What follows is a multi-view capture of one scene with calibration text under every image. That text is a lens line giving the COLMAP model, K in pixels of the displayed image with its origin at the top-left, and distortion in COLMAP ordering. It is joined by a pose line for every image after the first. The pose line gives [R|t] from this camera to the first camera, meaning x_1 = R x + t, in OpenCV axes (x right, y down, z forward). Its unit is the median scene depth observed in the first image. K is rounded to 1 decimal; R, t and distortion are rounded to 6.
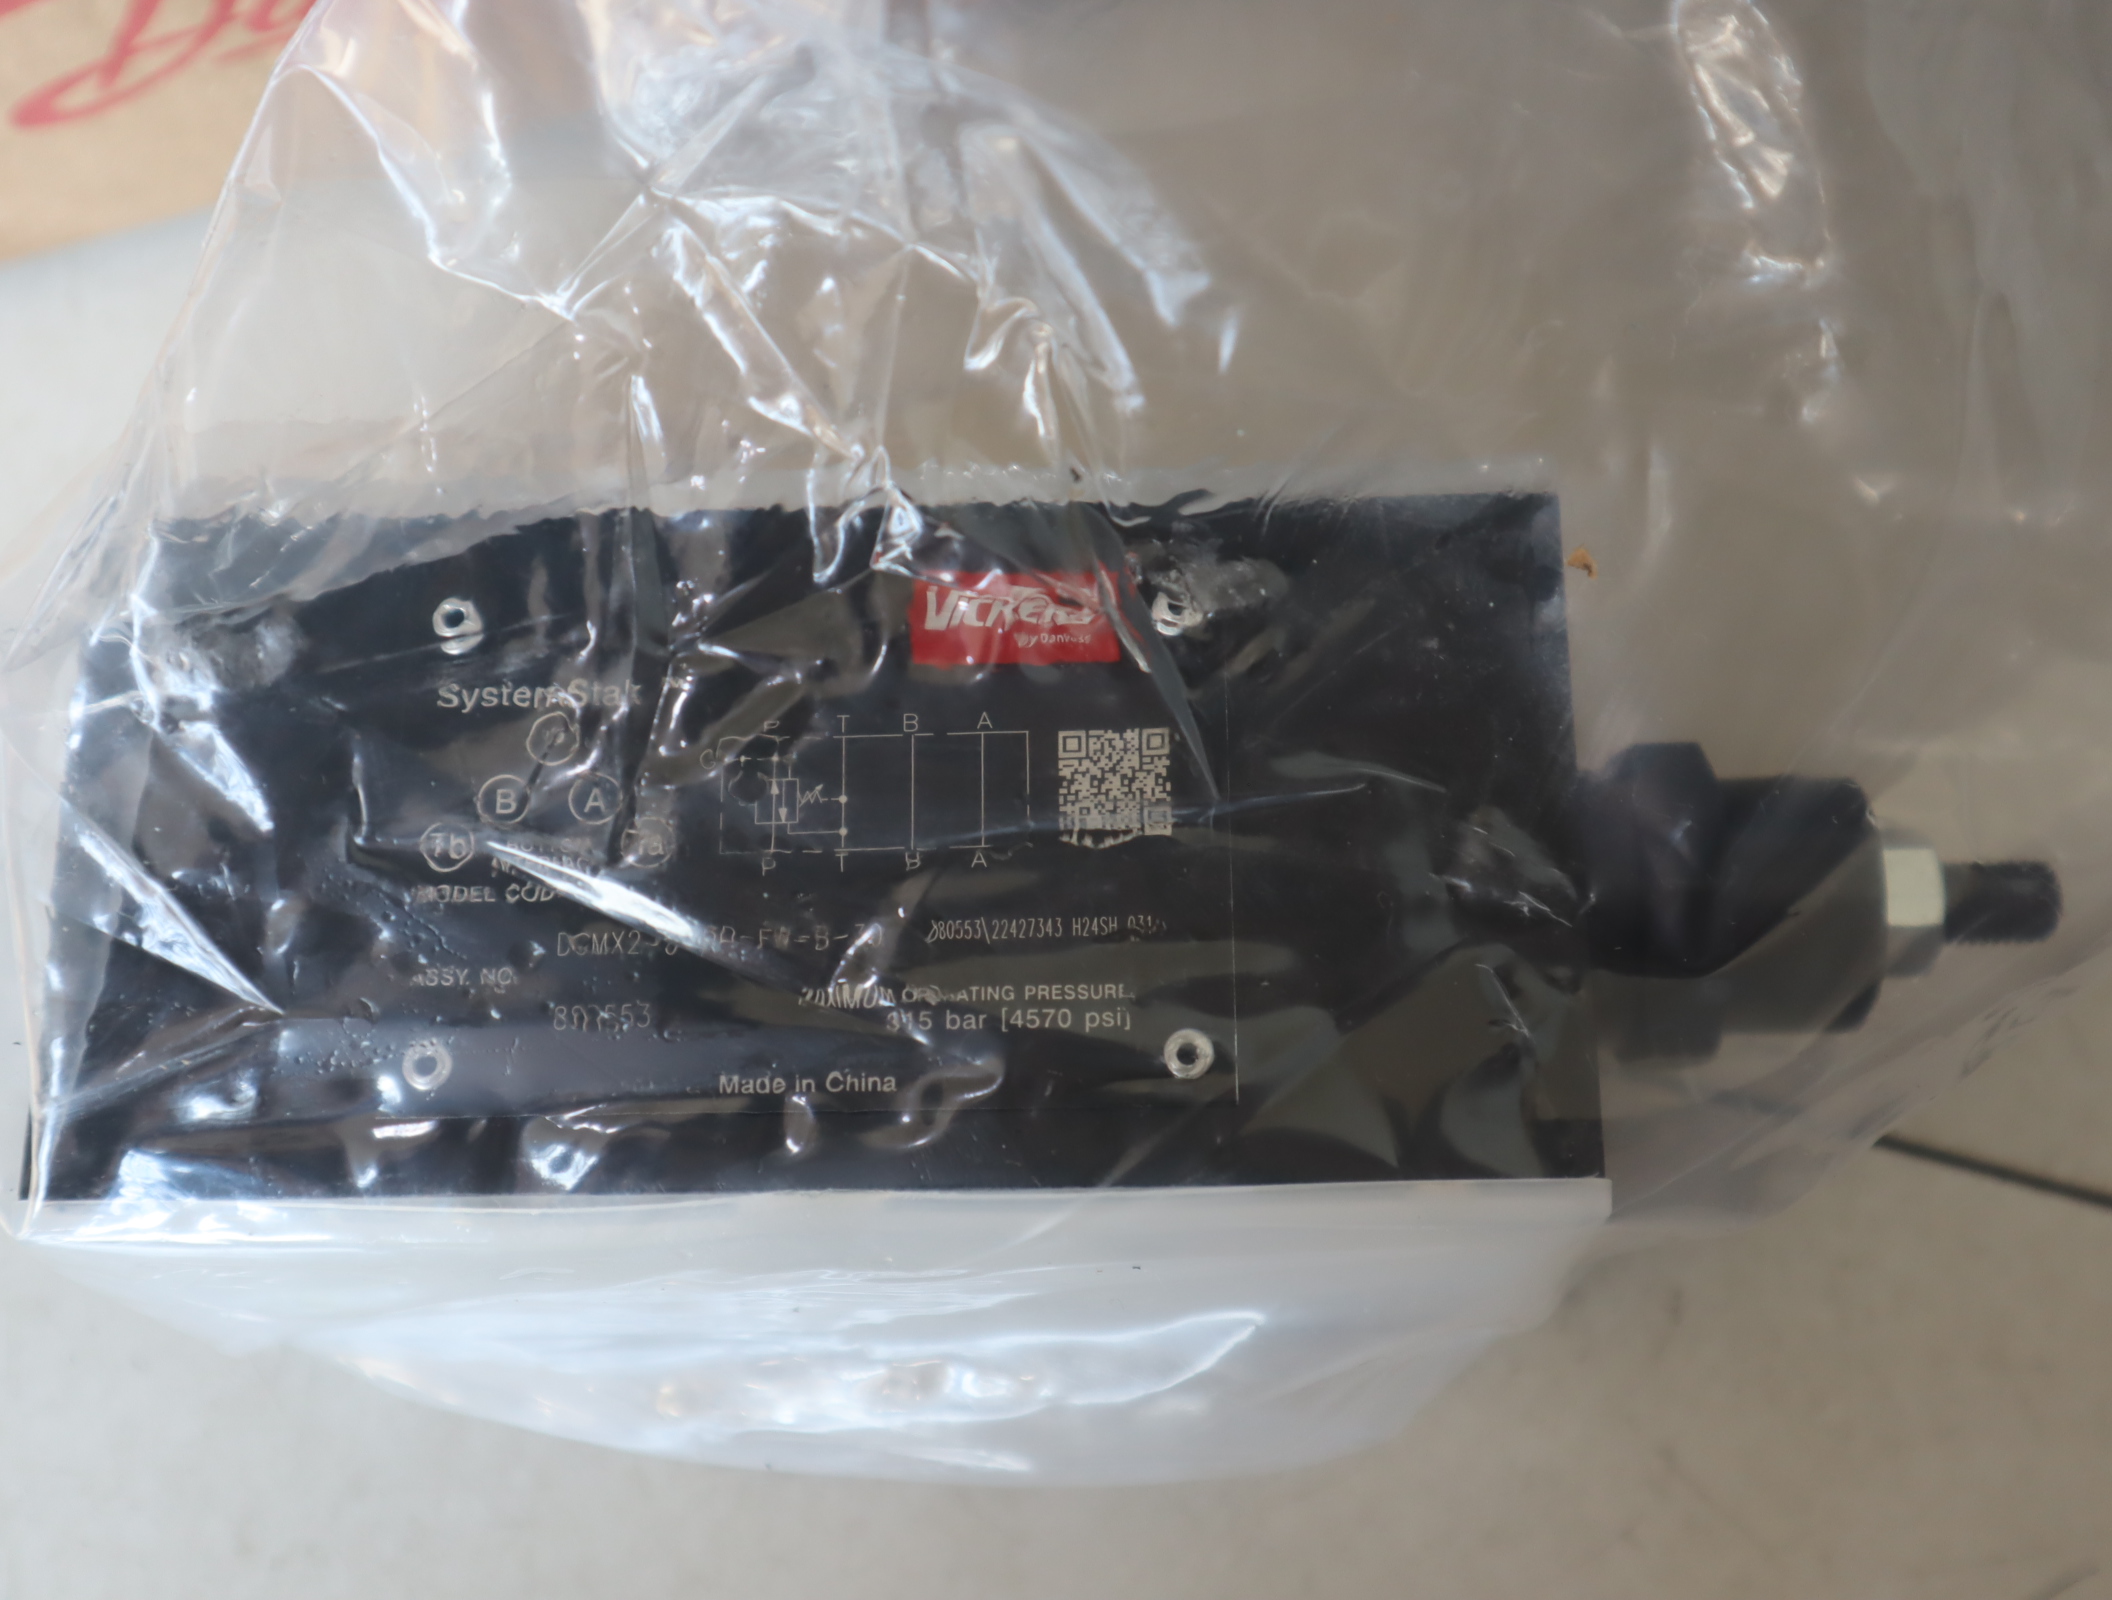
lens RADIAL K [[2855.9, 0, 1057.3], [0, 2855.9, 800.7], [0, 0, 1]] dist [0.023656, 0.000000]
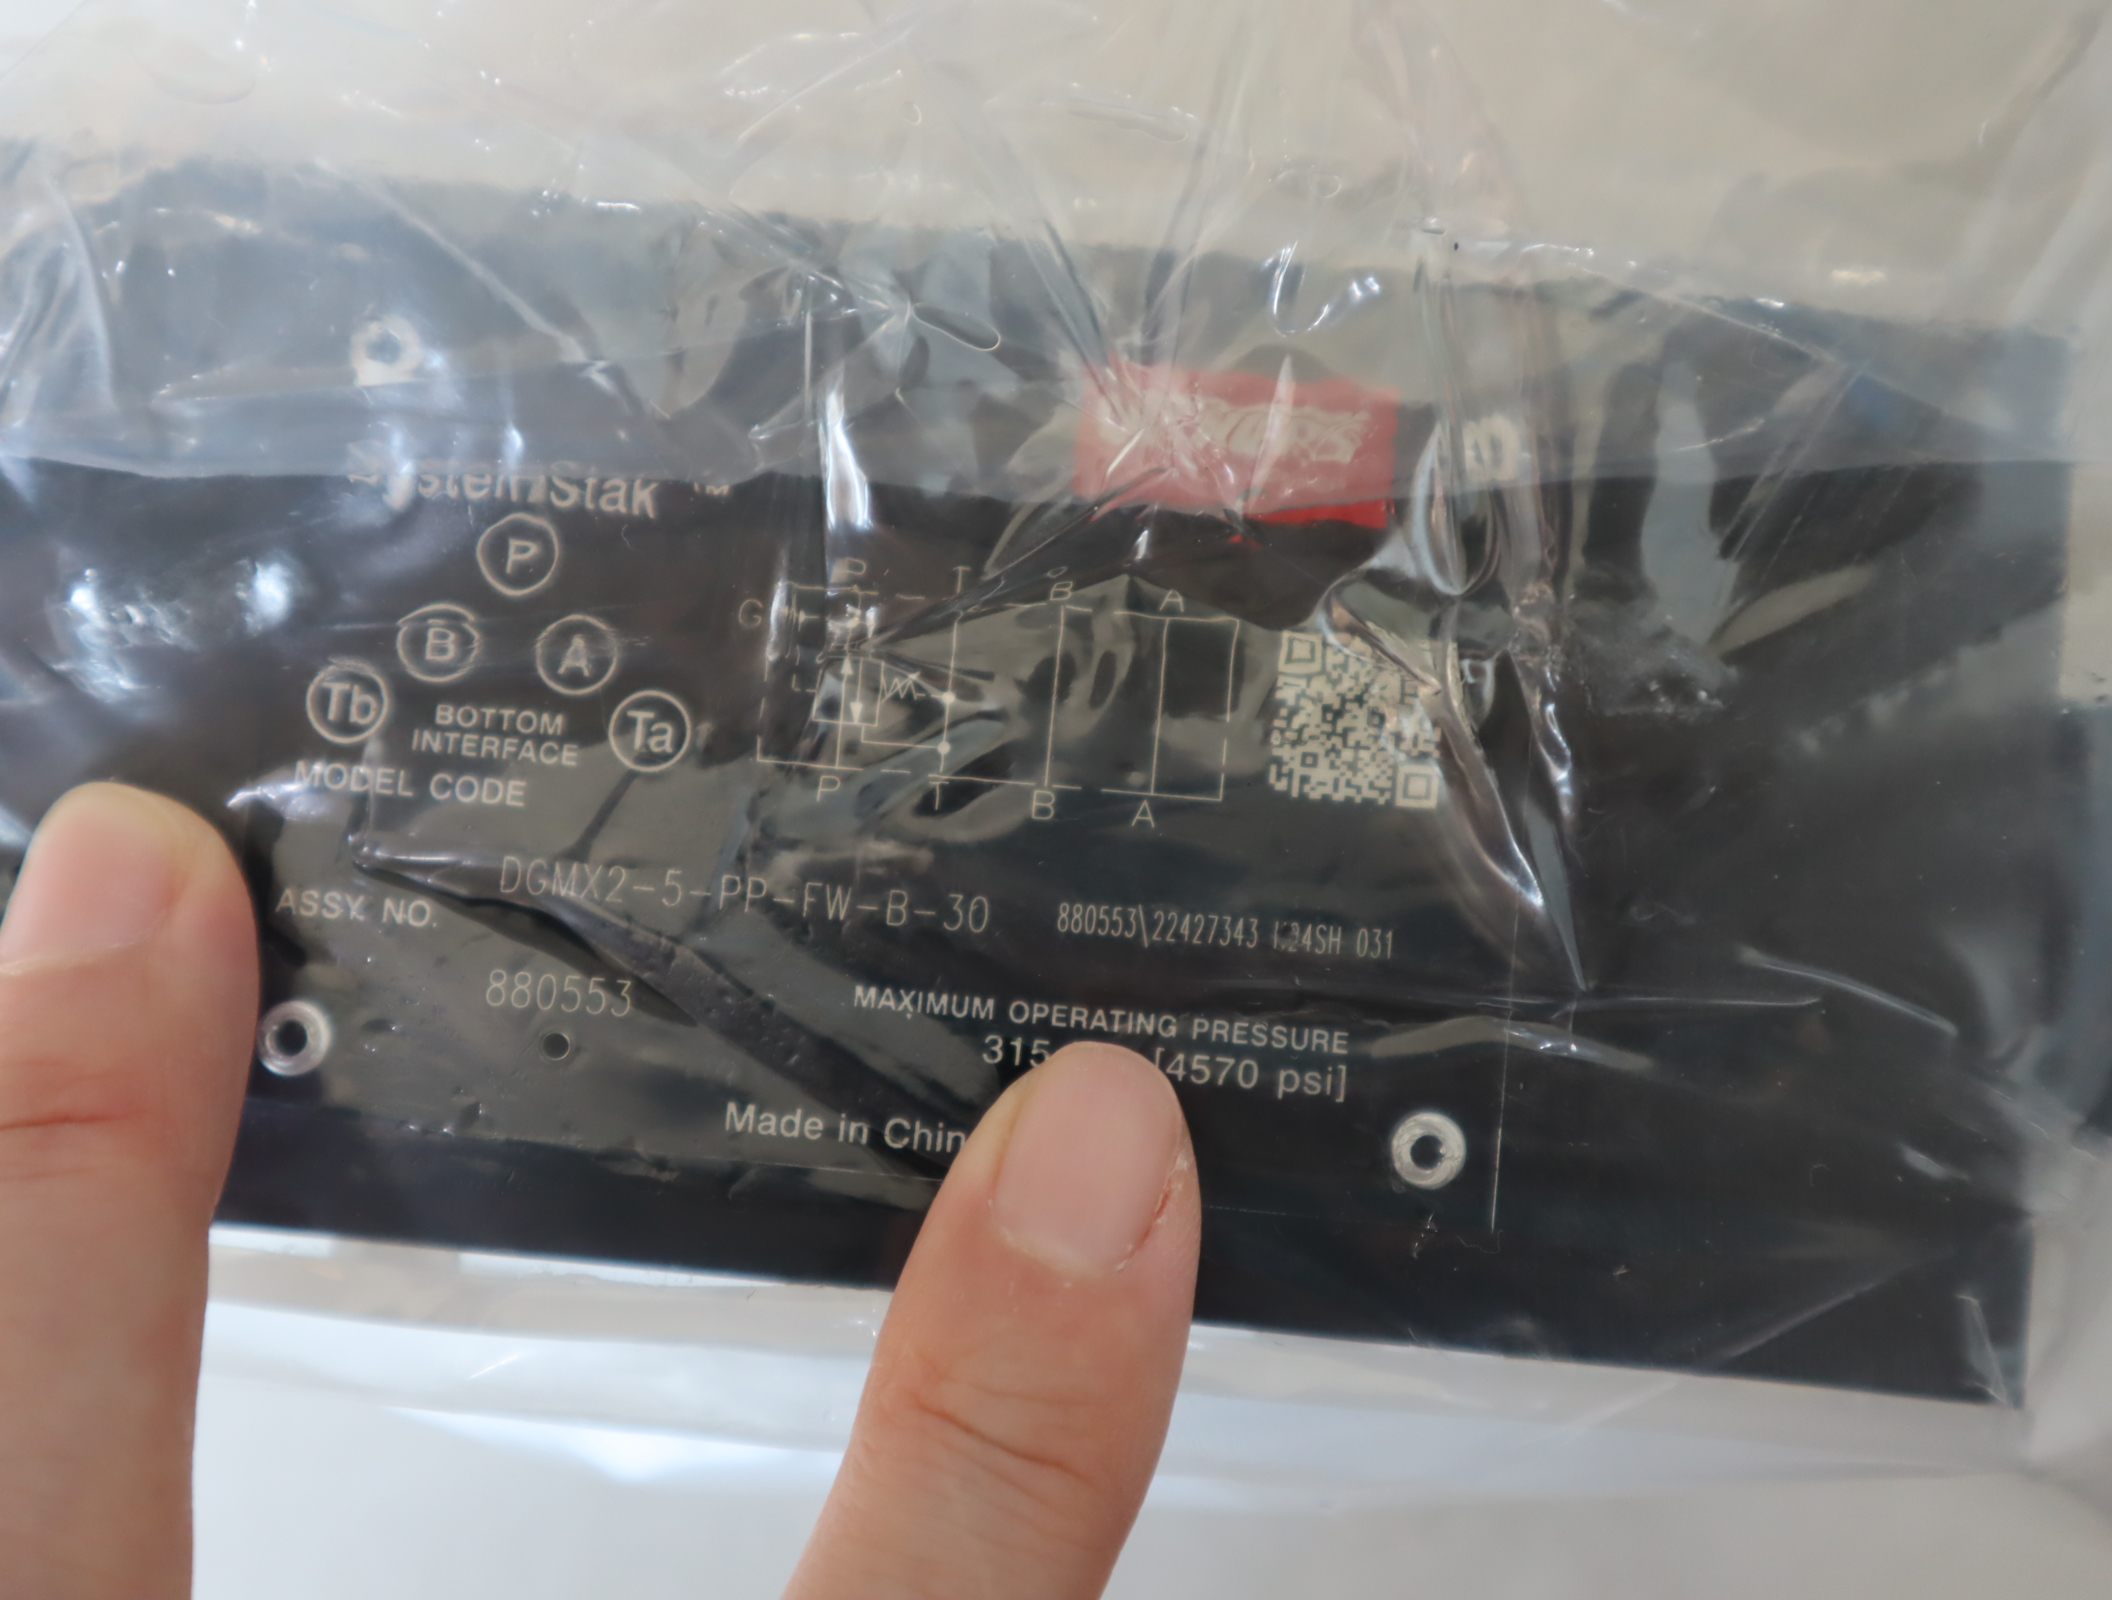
lens RADIAL K [[2855.9, 0, 1060.2], [0, 2855.9, 794.5], [0, 0, 1]] dist [0.023656, 0.000000]
pose [[0.994043, 0.108064, 0.014198, -0.056346], [-0.108849, 0.977585, 0.180223, -0.101257], [0.005596, -0.180695, 0.983523, 0.344836]]
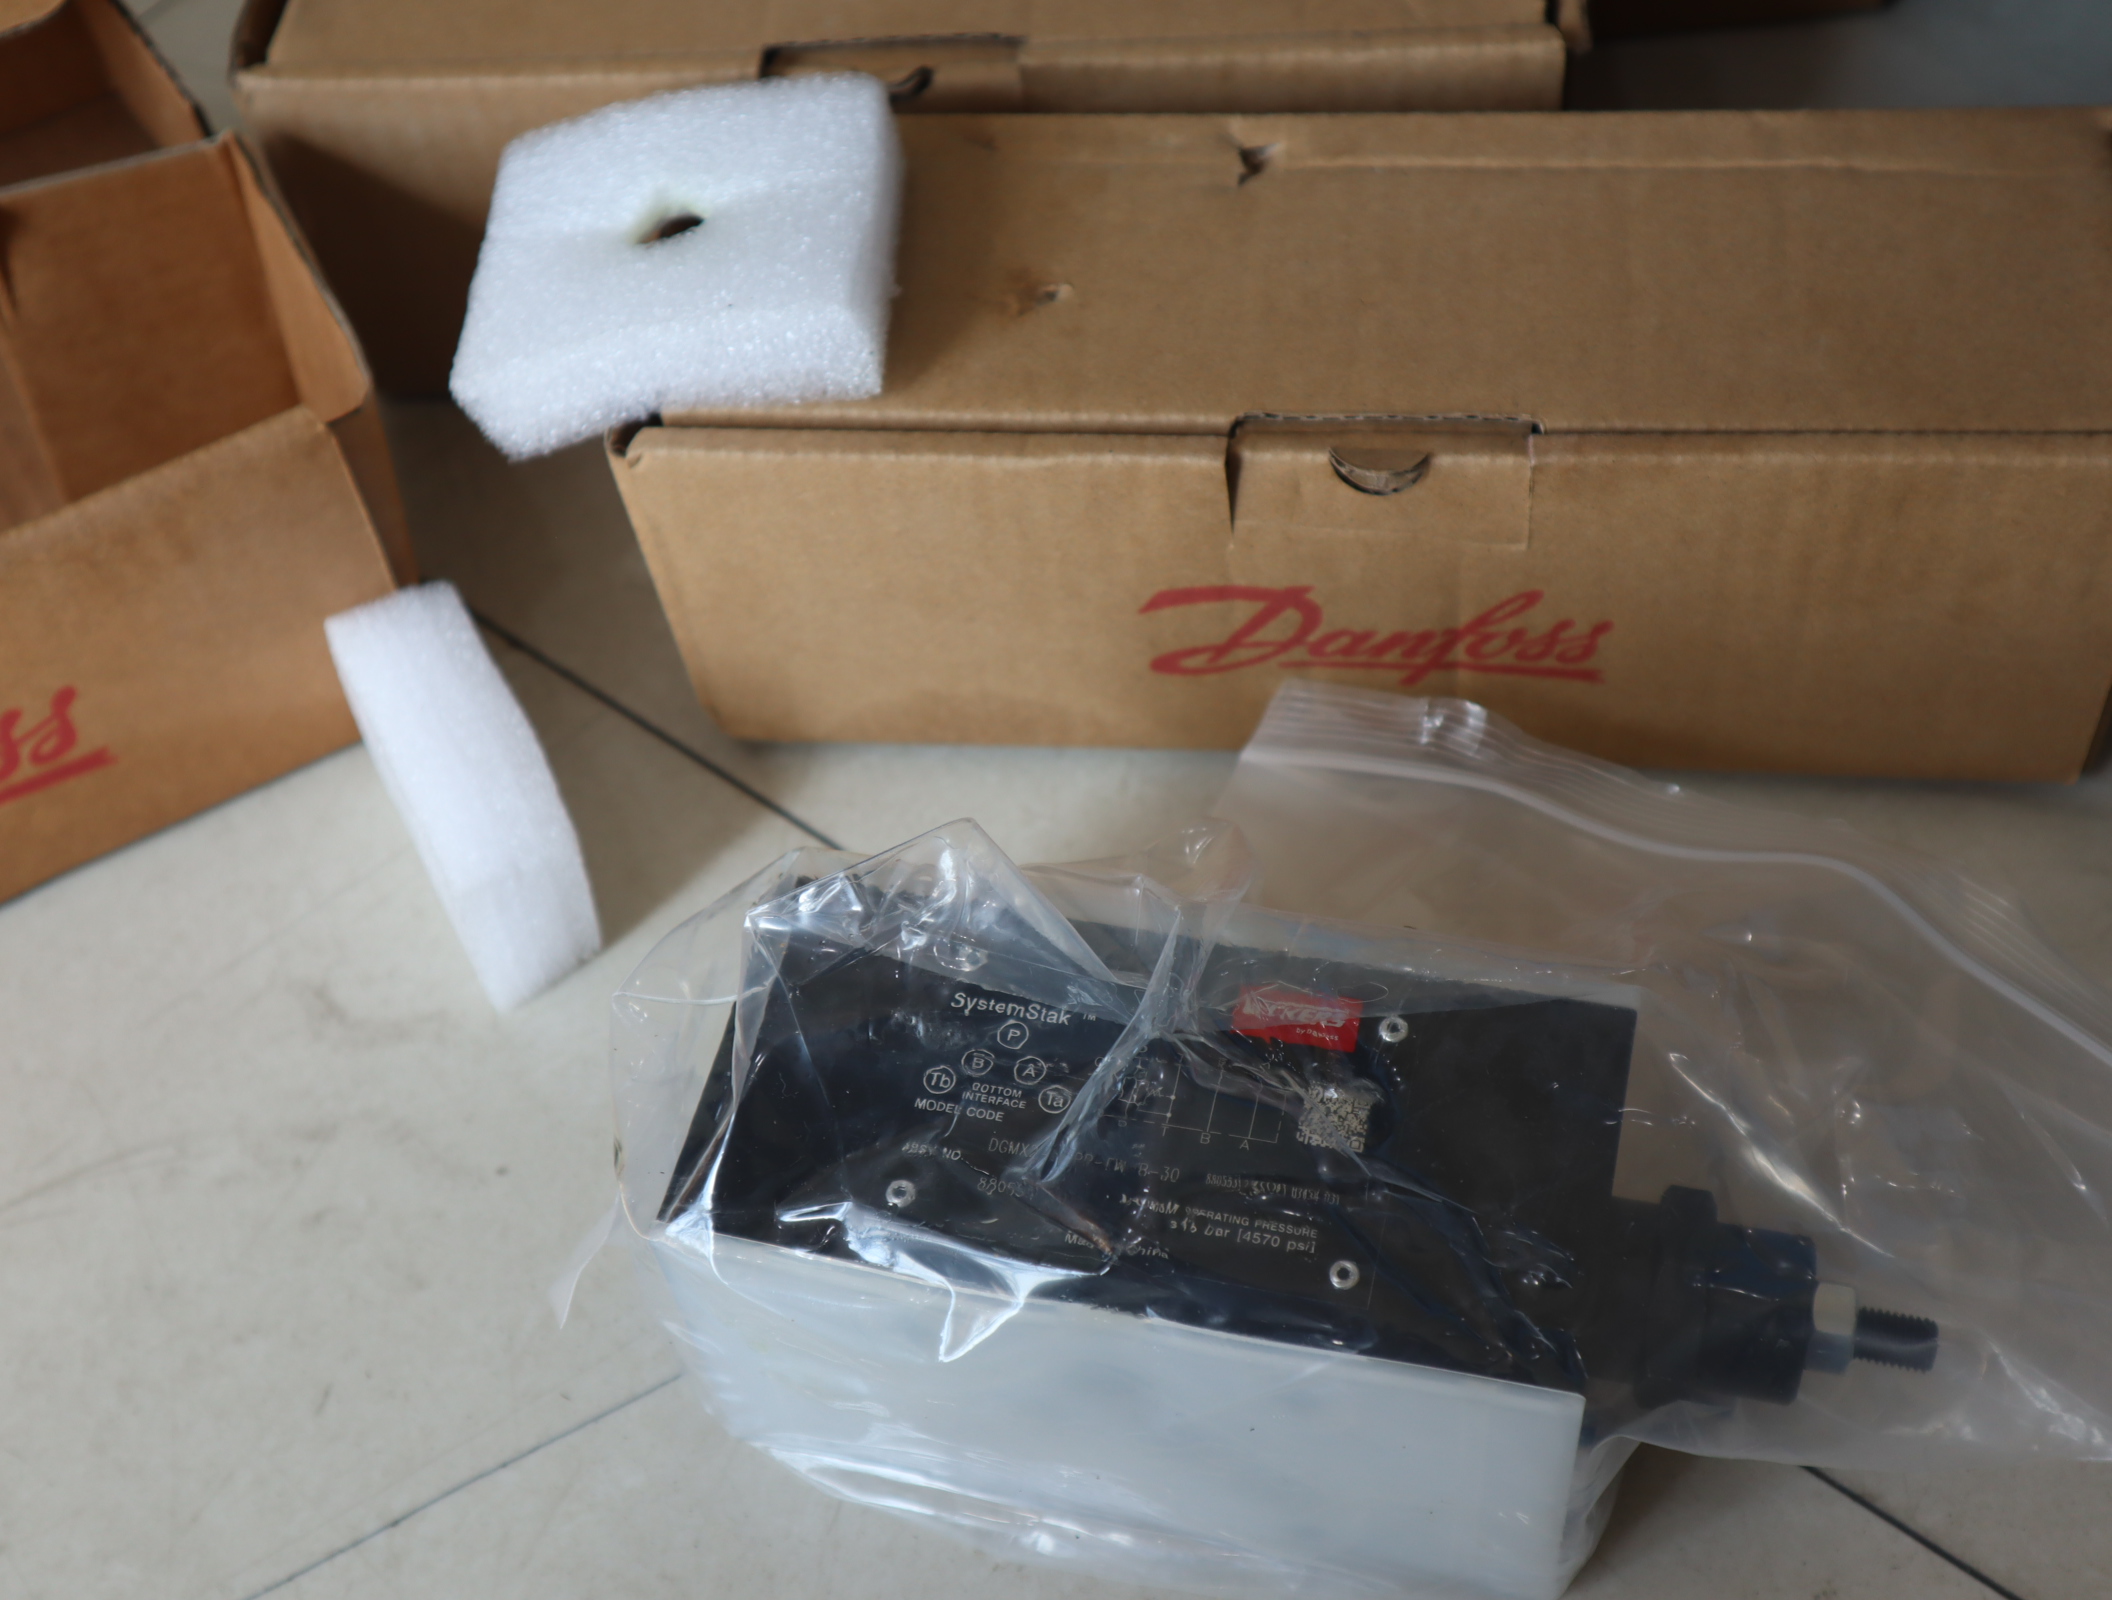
lens RADIAL K [[2855.9, 0, 1061.0], [0, 2855.9, 799.5], [0, 0, 1]] dist [0.023656, 0.000000]
pose [[0.969696, 0.172580, -0.172935, 0.121872], [-0.215922, 0.936561, -0.276099, 0.313974], [0.114315, 0.305072, 0.945443, -0.649373]]
